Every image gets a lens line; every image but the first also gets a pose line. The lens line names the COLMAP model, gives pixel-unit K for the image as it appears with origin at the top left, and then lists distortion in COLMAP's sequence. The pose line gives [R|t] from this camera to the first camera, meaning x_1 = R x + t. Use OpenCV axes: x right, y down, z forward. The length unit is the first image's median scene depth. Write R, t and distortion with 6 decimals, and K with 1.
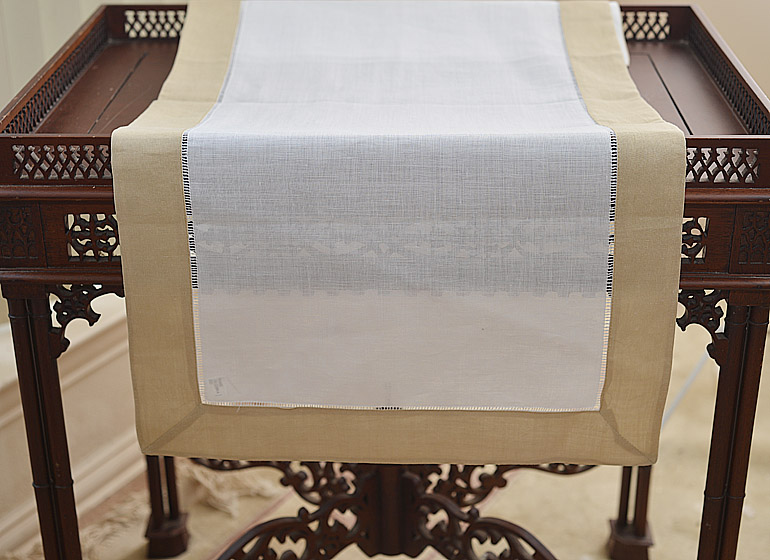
lens RADIAL K [[1307.5, 0, 382.5], [0, 1307.5, 280.2], [0, 0, 1]] dist [0.016011, -0.108426]
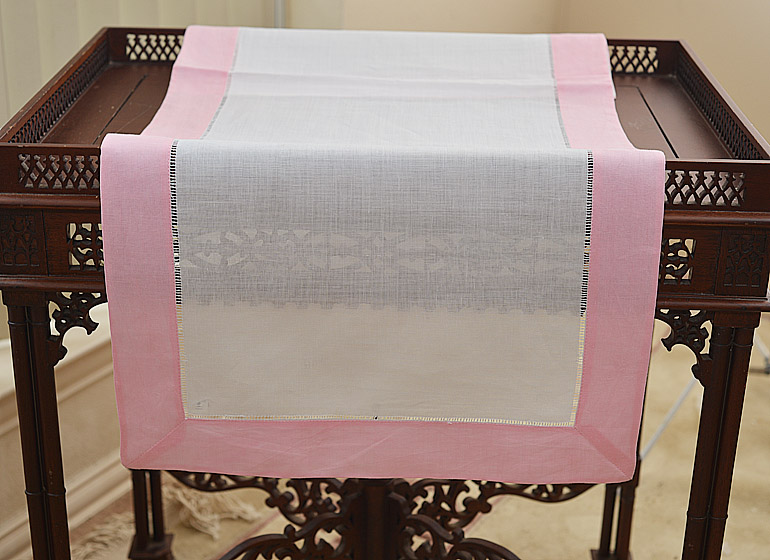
lens RADIAL K [[1316.9, 0, 367.2], [0, 1316.9, 280.2], [0, 0, 1]] dist [-0.016517, 0.069588]
pose [[0.999764, 0.021536, 0.002791, -0.008977], [-0.021421, 0.999109, -0.036373, 0.023791], [-0.003572, 0.036305, 0.999334, -0.025626]]
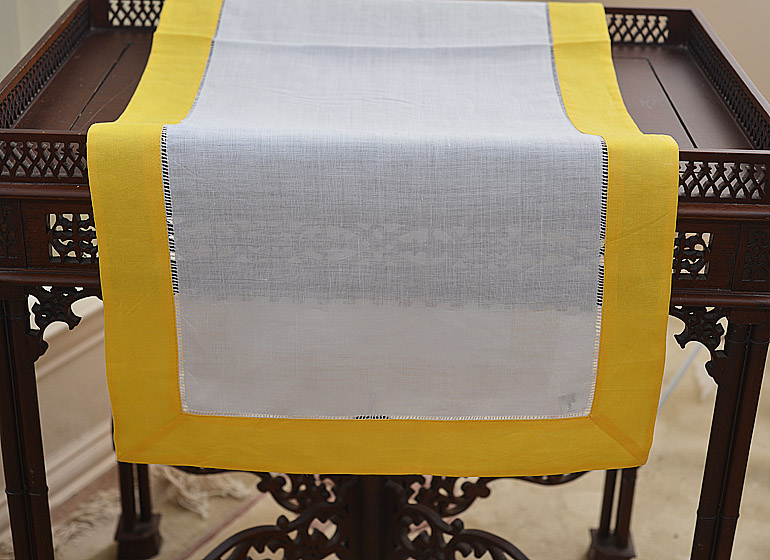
lens RADIAL K [[1324.1, 0, 384.4], [0, 1324.1, 281.3], [0, 0, 1]] dist [-0.008434, 0.037767]
pose [[0.999372, 0.022862, 0.027091, -0.018240], [-0.023172, 0.999669, 0.011216, -0.015434], [-0.026826, -0.011837, 0.999570, 0.019537]]
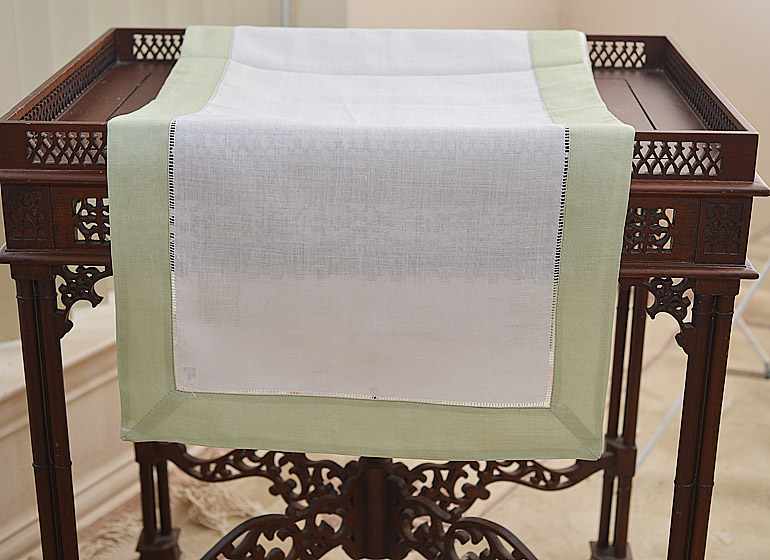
lens RADIAL K [[1314.2, 0, 375.4], [0, 1314.2, 277.2], [0, 0, 1]] dist [-0.005753, 0.077278]
pose [[0.999868, 0.015769, -0.003810, 0.008228], [-0.016007, 0.997174, -0.073400, 0.079308], [0.002642, 0.073451, 0.997295, -0.058306]]
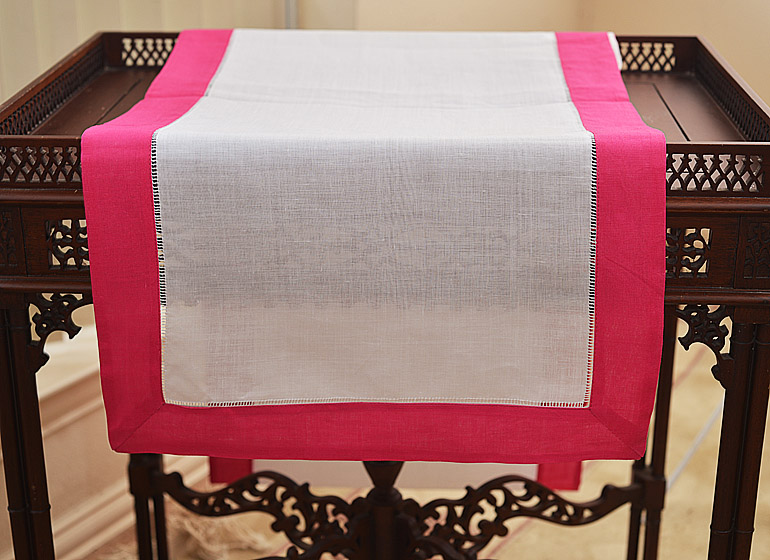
lens RADIAL K [[1320.4, 0, 374.5], [0, 1320.4, 282.3], [0, 0, 1]] dist [0.000998, -0.037827]
pose [[0.999740, 0.011677, -0.019585, 0.018461], [-0.013052, 0.997349, -0.071592, 0.056270], [0.018697, 0.071829, 0.997242, 0.027013]]
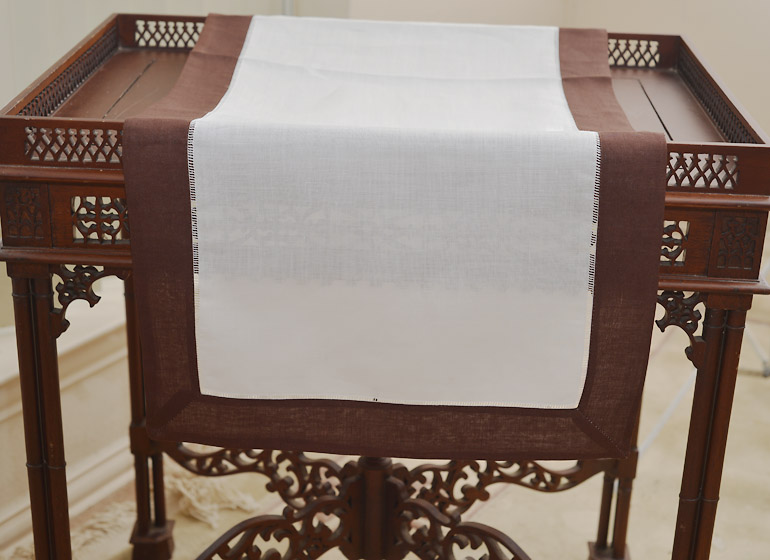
lens RADIAL K [[1316.6, 0, 384.1], [0, 1316.6, 280.2], [0, 0, 1]] dist [-0.013662, 0.065378]
pose [[0.999281, 0.037409, 0.006249, 0.000994], [-0.037063, 0.998139, -0.048418, 0.051530], [-0.008049, 0.048151, 0.998808, -0.038963]]
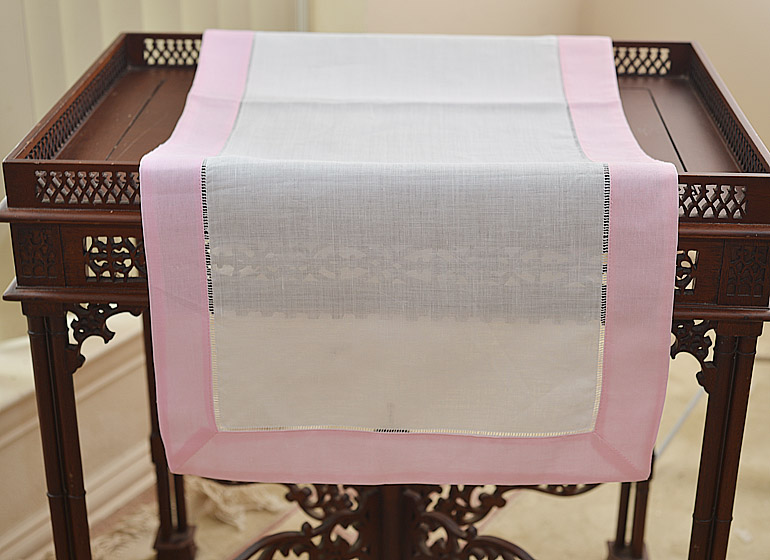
lens RADIAL K [[1320.4, 0, 374.5], [0, 1320.4, 282.3], [0, 0, 1]] dist [0.000998, -0.037827]
pose [[0.999683, 0.018023, -0.017604, 0.009069], [-0.018220, 0.999773, -0.011088, -0.005648], [0.017400, 0.011406, 0.999784, -0.049462]]
